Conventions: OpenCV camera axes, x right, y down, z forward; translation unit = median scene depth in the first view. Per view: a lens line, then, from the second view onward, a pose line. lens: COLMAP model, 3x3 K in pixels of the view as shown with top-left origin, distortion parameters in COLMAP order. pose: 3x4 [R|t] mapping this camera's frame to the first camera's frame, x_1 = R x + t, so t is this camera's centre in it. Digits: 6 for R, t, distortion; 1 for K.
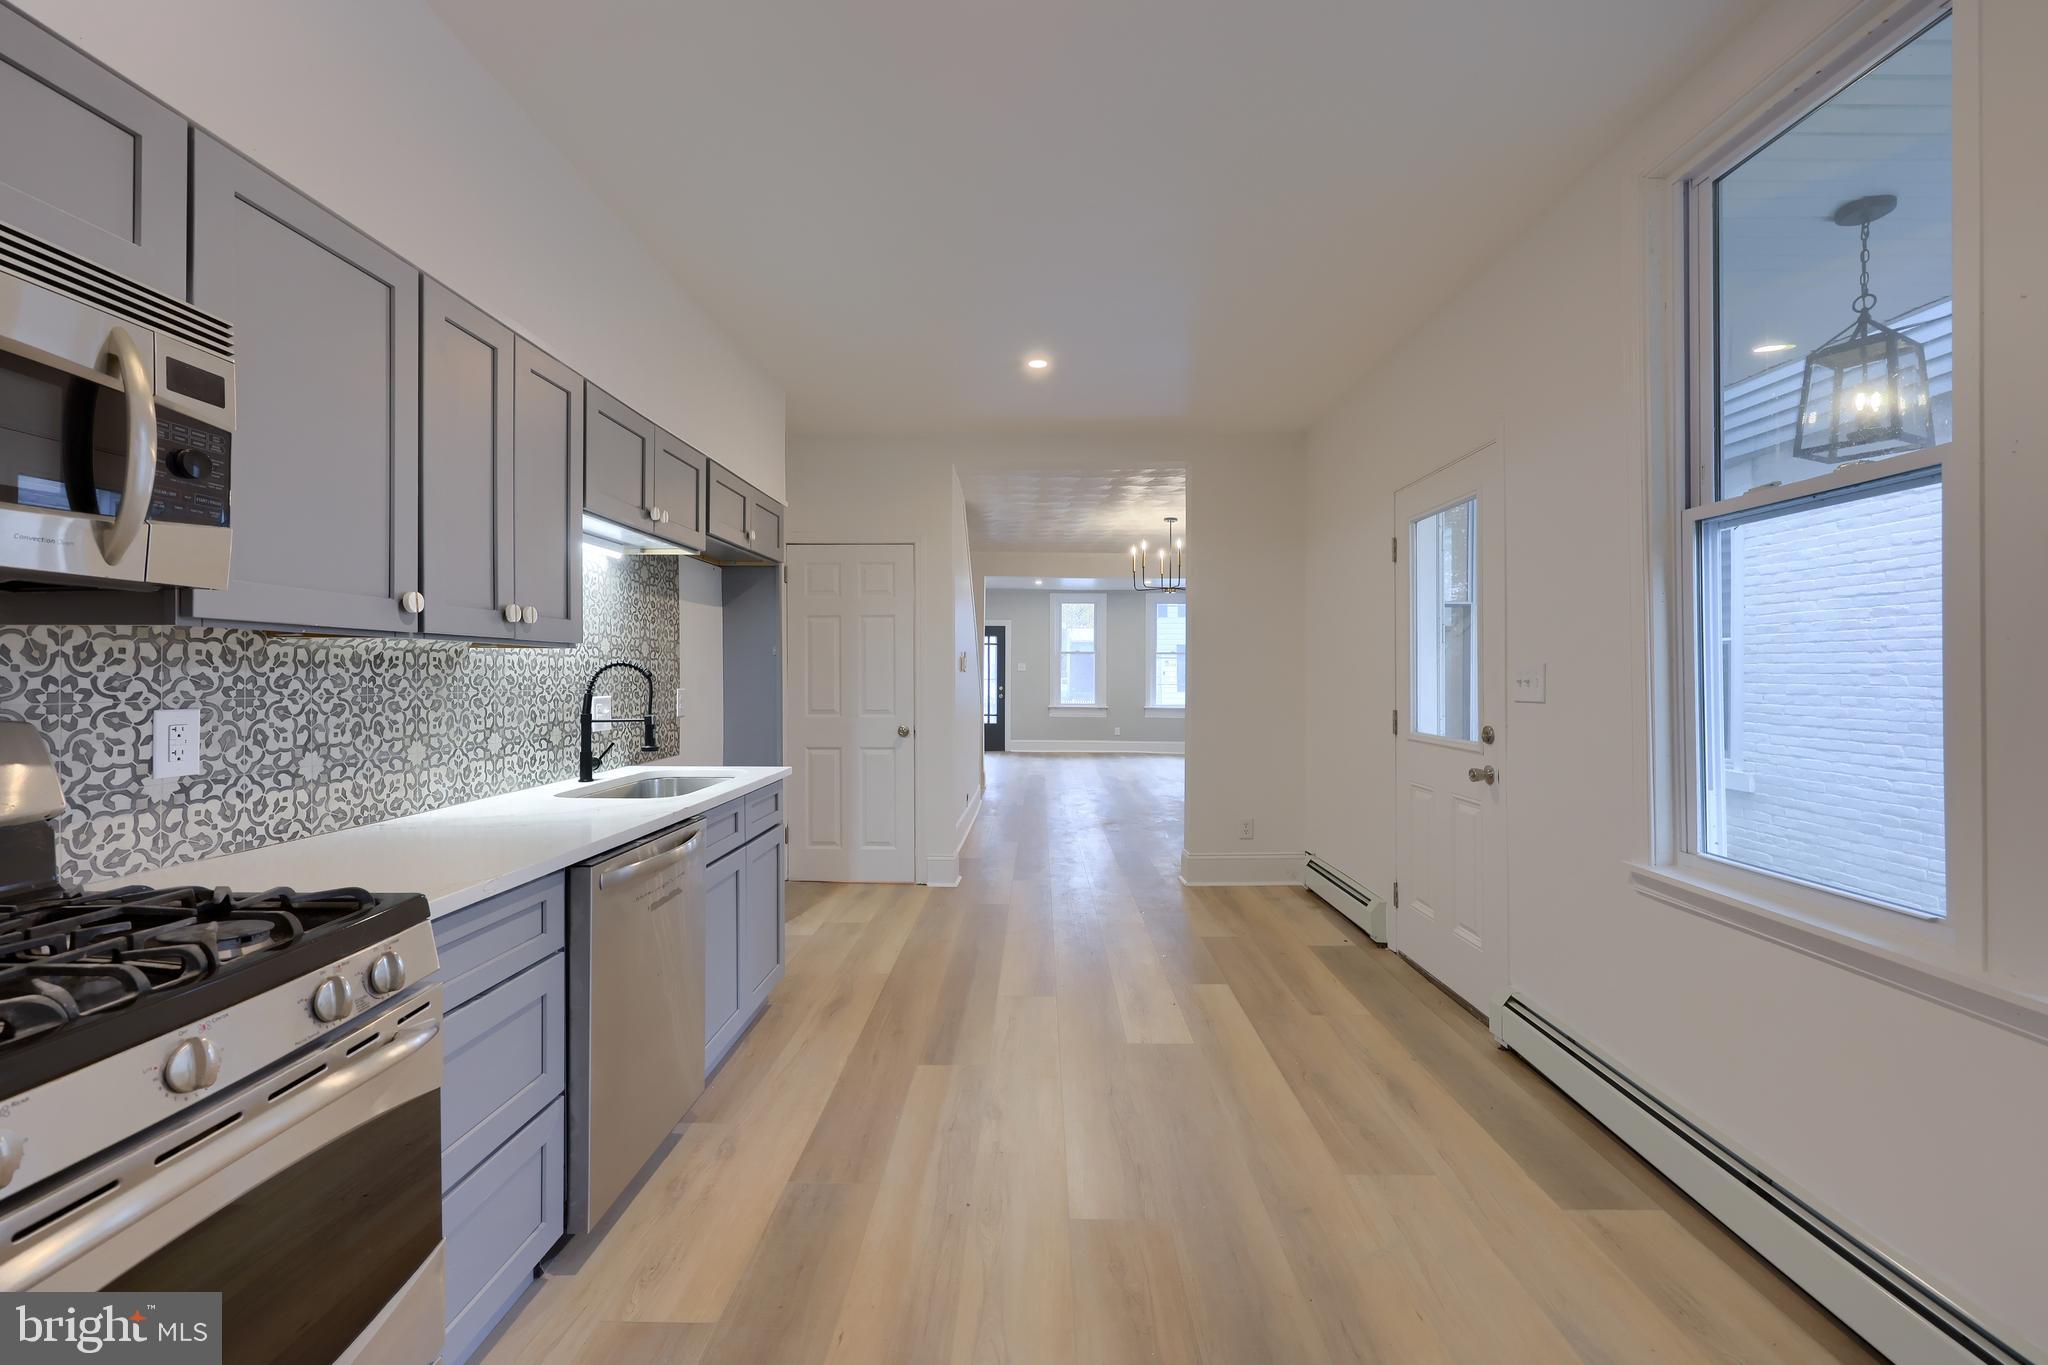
lens RADIAL K [[828.0, 0, 1030.0], [0, 828.0, 683.2], [0, 0, 1]] dist [0.000638, 0.000151]
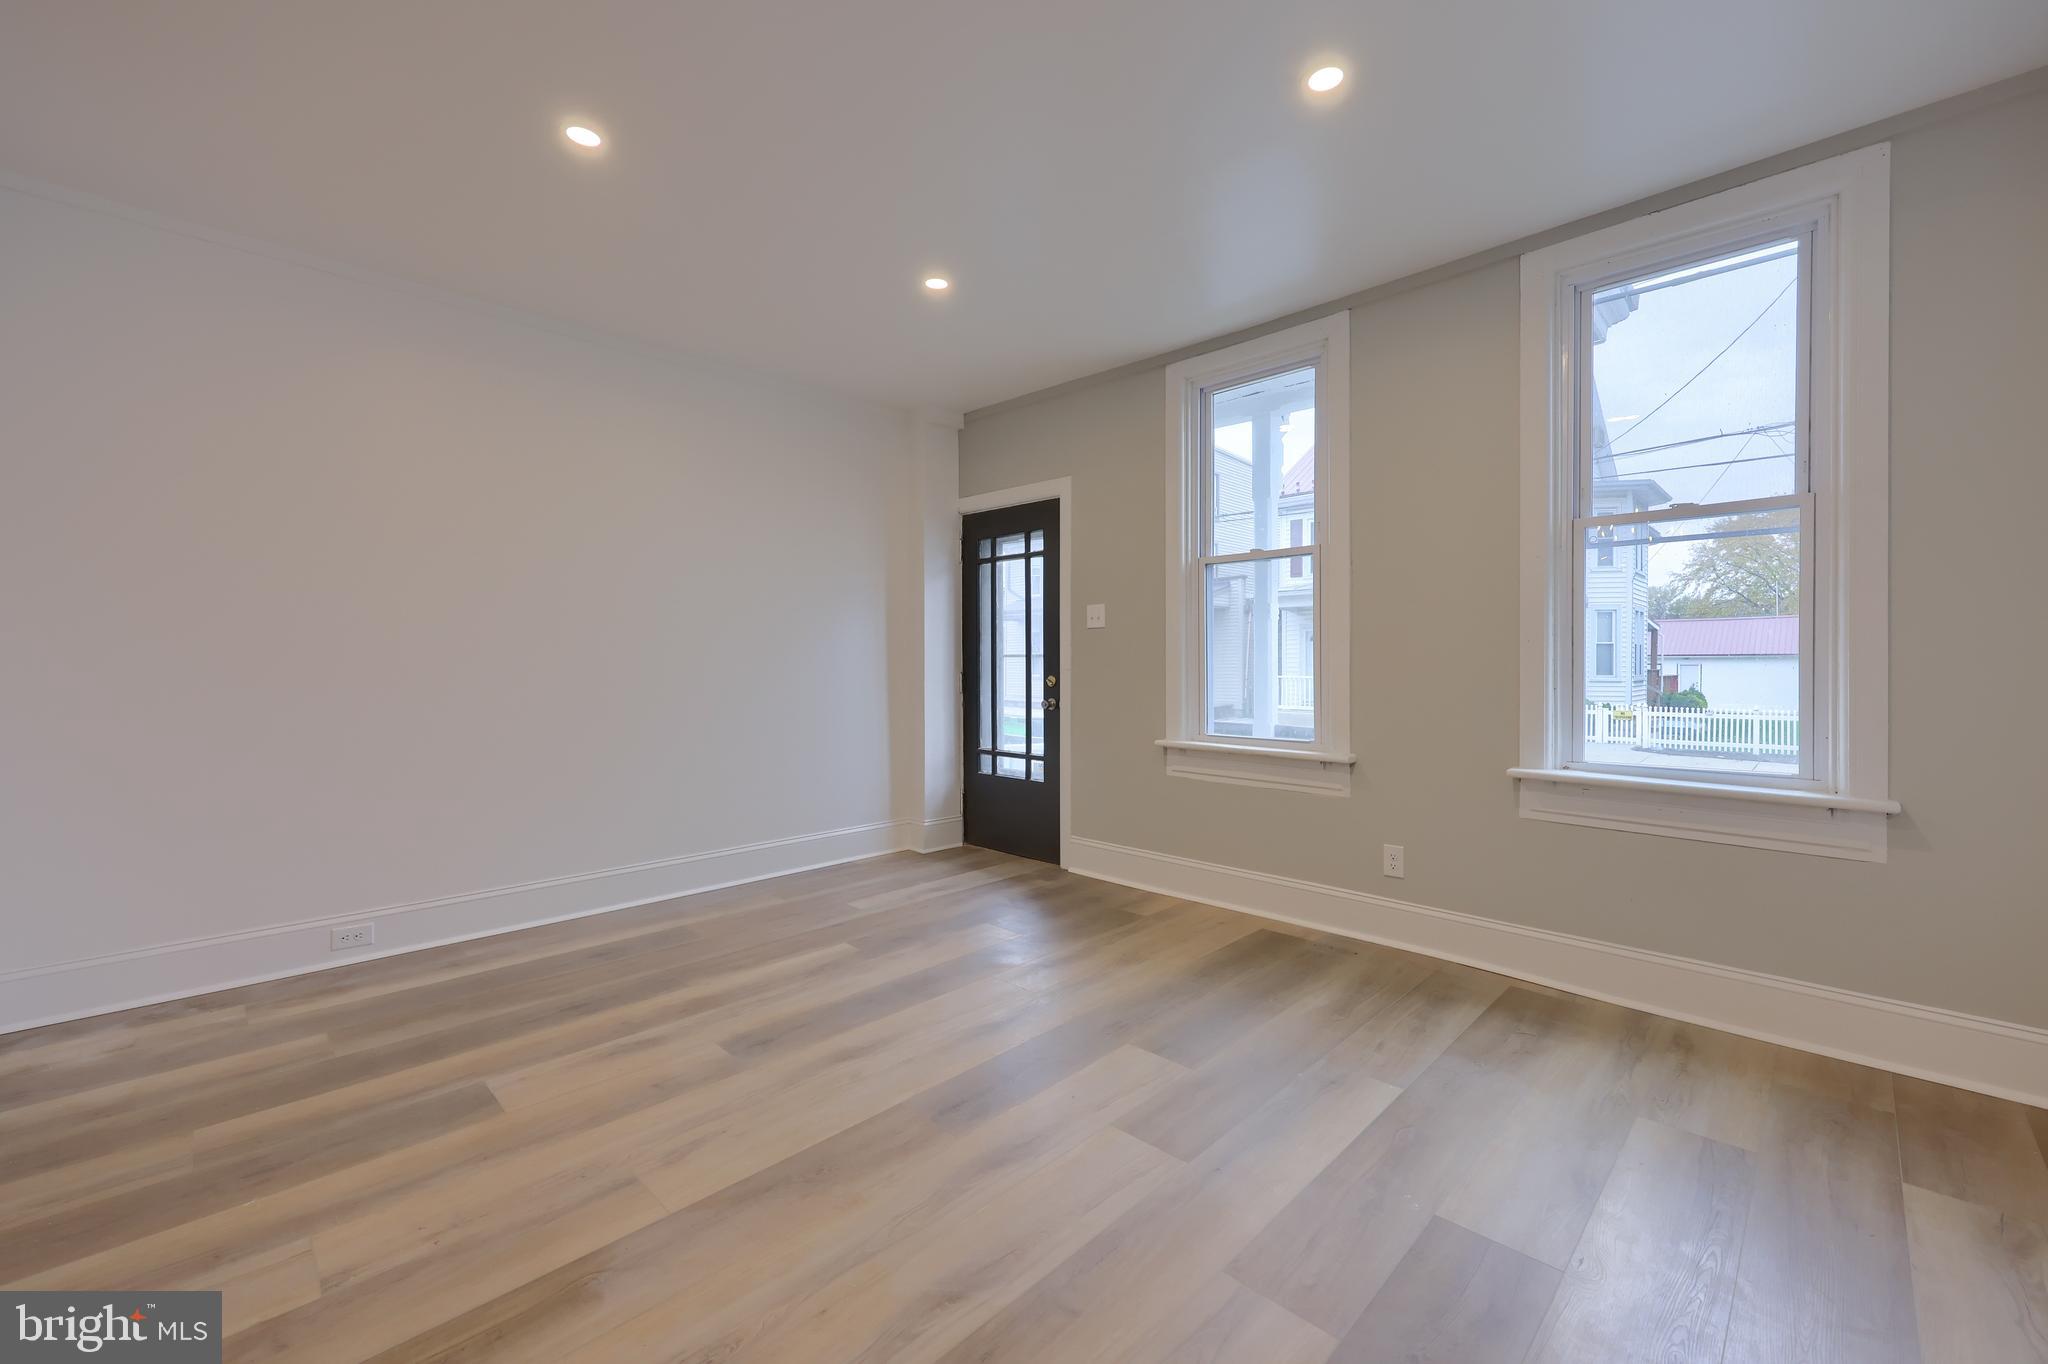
lens RADIAL K [[828.0, 0, 1040.3], [0, 828.0, 666.6], [0, 0, 1]] dist [0.000638, 0.000151]
pose [[0.725765, -0.003561, -0.687934, 1.090091], [-0.005251, 0.999929, -0.010716, 0.021627], [0.687923, 0.011389, 0.725694, 4.135042]]
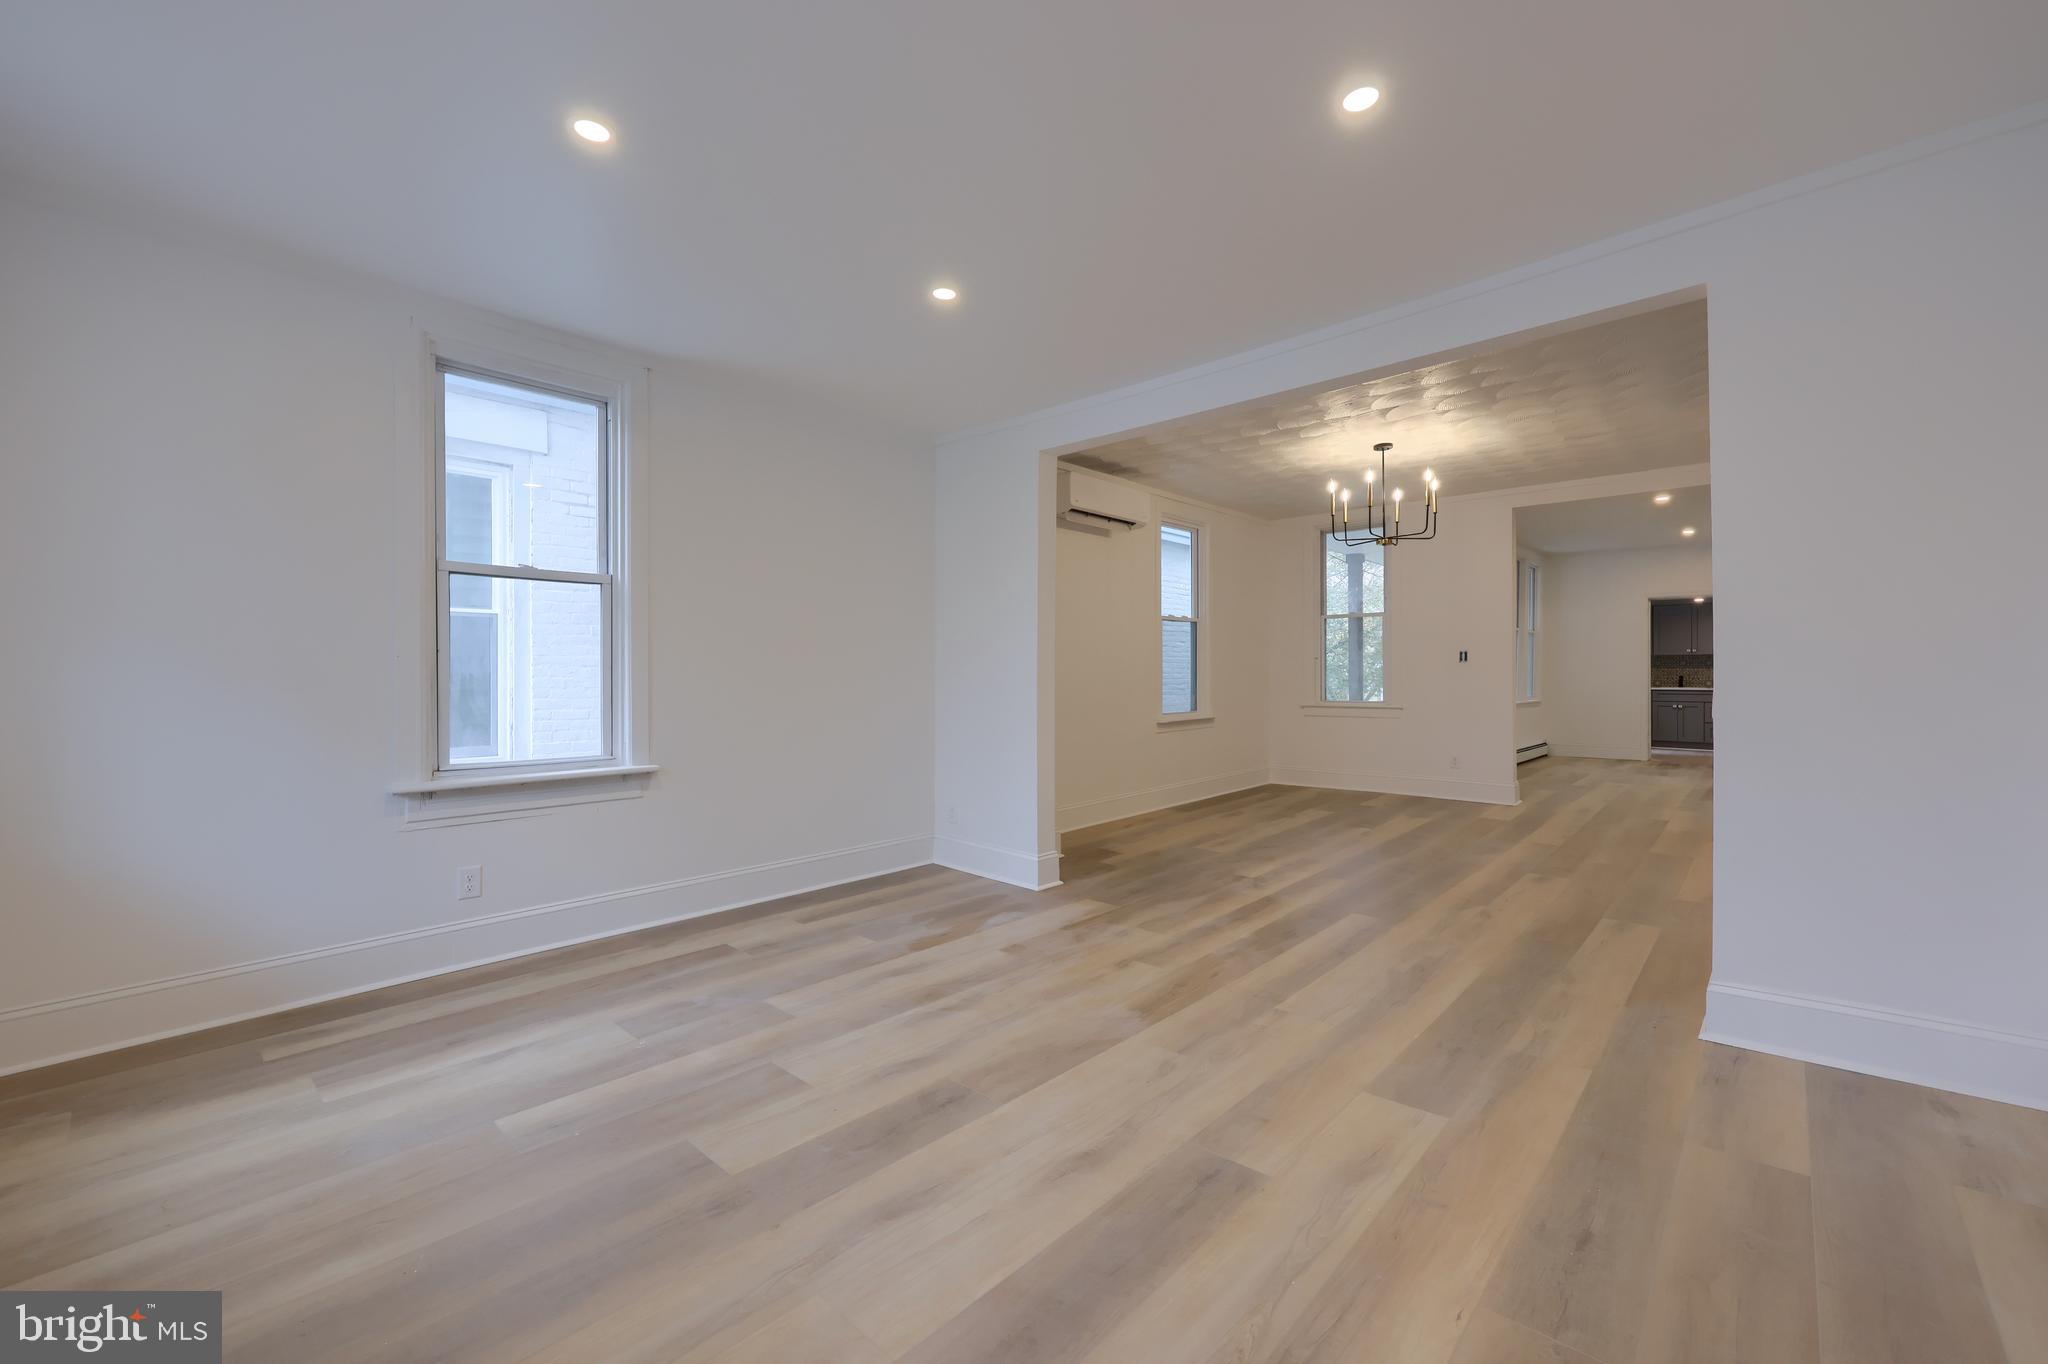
lens RADIAL K [[828.0, 0, 1036.8], [0, 828.0, 680.6], [0, 0, 1]] dist [0.000638, 0.000151]
pose [[-0.751584, -0.001869, 0.659635, -0.263922], [0.012080, 0.999789, 0.016596, -0.007912], [-0.659527, 0.020442, -0.751403, 5.338583]]
